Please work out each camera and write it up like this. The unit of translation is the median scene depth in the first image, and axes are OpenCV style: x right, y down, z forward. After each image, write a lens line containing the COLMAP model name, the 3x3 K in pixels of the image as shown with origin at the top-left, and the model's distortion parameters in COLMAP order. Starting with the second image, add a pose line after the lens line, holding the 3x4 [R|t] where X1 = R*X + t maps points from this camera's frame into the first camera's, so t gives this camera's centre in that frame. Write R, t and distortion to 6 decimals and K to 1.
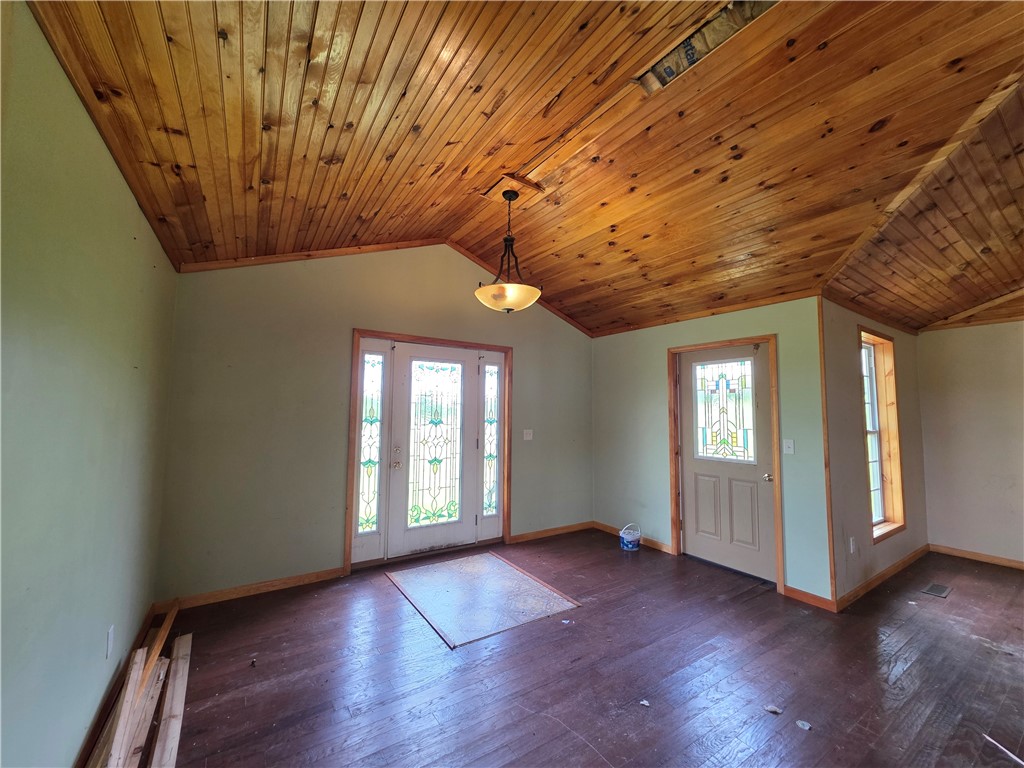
lens RADIAL K [[411.8, 0, 512.0], [0, 411.8, 384.0], [0, 0, 1]] dist [0.002109, 0.000040]
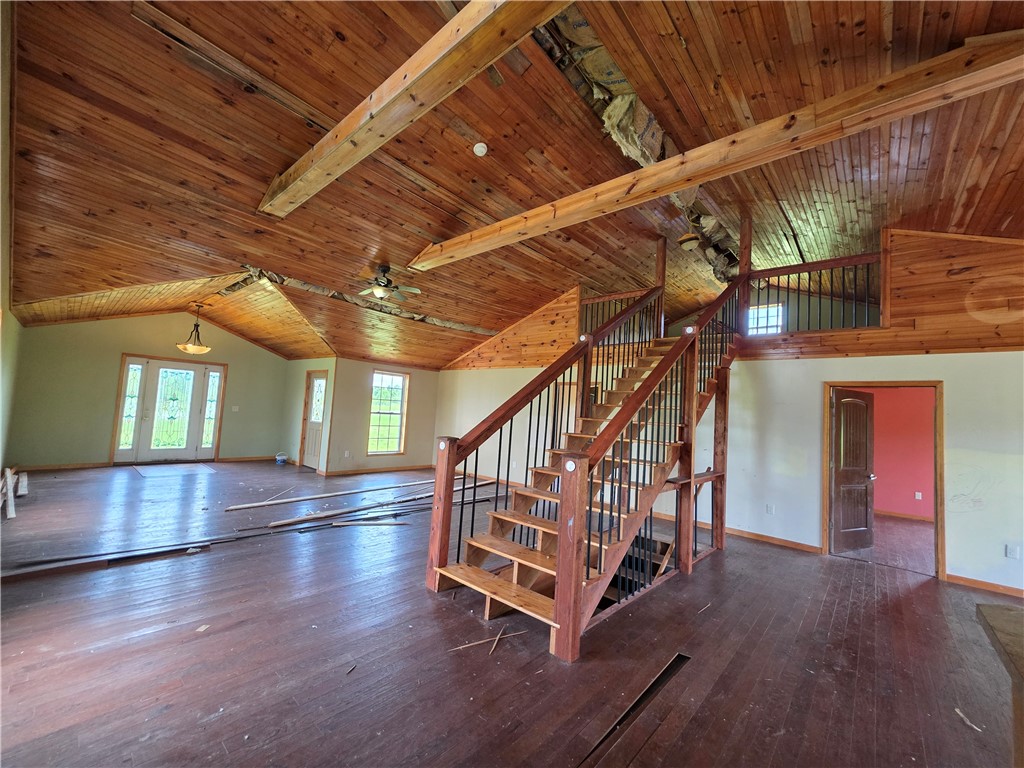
lens RADIAL K [[411.8, 0, 512.0], [0, 411.8, 384.0], [0, 0, 1]] dist [0.002109, 0.000040]
pose [[0.962376, 0.062112, 0.264527, 0.911164], [-0.066496, 0.997757, 0.007639, -0.113833], [-0.263459, -0.024941, 0.964348, -1.452229]]
